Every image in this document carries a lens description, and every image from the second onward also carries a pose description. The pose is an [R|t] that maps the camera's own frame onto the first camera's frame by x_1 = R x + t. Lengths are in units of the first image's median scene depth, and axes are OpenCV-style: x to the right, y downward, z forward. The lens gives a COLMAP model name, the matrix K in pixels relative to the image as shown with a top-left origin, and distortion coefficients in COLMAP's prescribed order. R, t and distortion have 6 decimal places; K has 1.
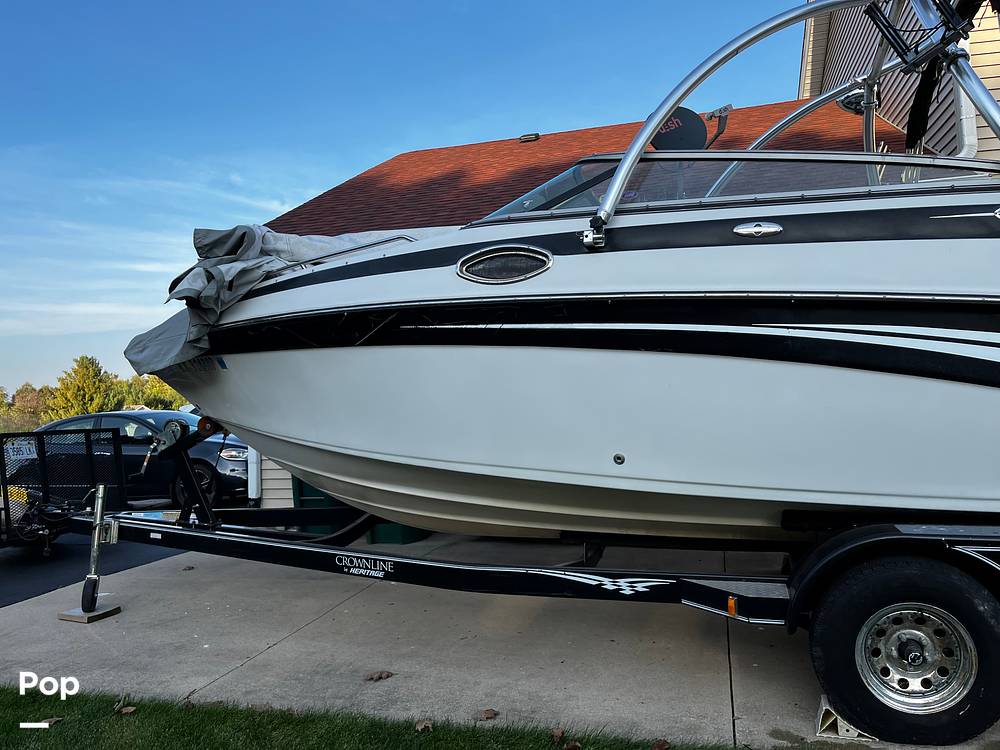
lens RADIAL K [[695.8, 0, 500.0], [0, 695.8, 375.0], [0, 0, 1]] dist [0.005766, -0.062955]
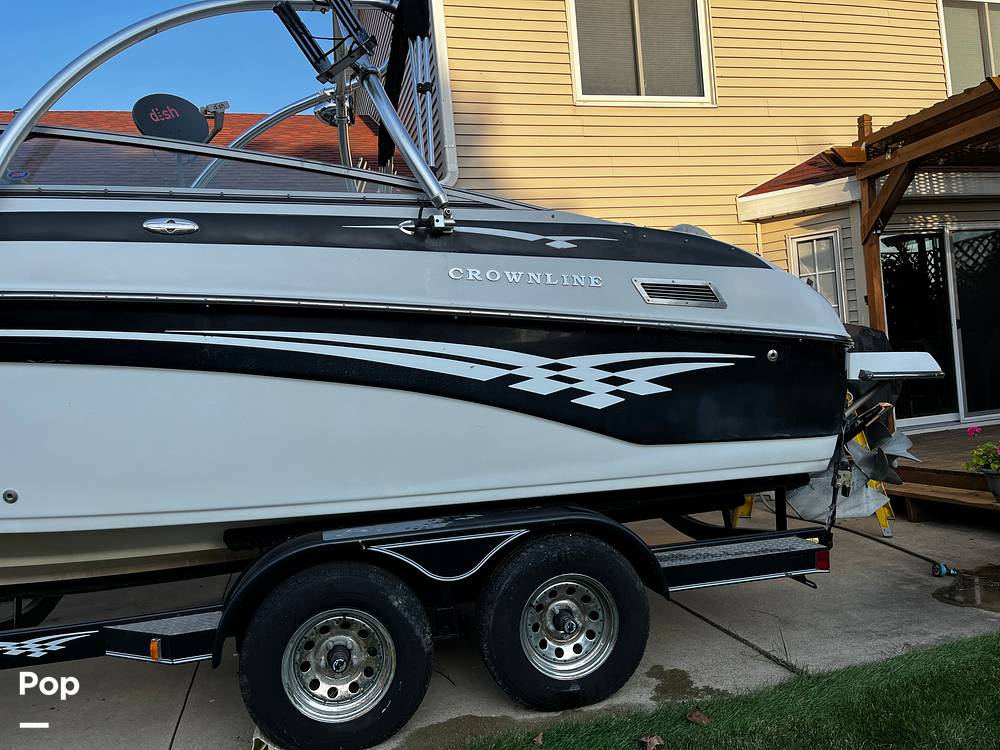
lens RADIAL K [[695.8, 0, 500.0], [0, 695.8, 375.0], [0, 0, 1]] dist [0.005766, -0.062955]
pose [[0.833617, -0.028833, 0.551590, 0.242751], [0.036198, 0.999342, -0.002469, 0.001995], [-0.551156, 0.022025, 0.834112, 0.016818]]
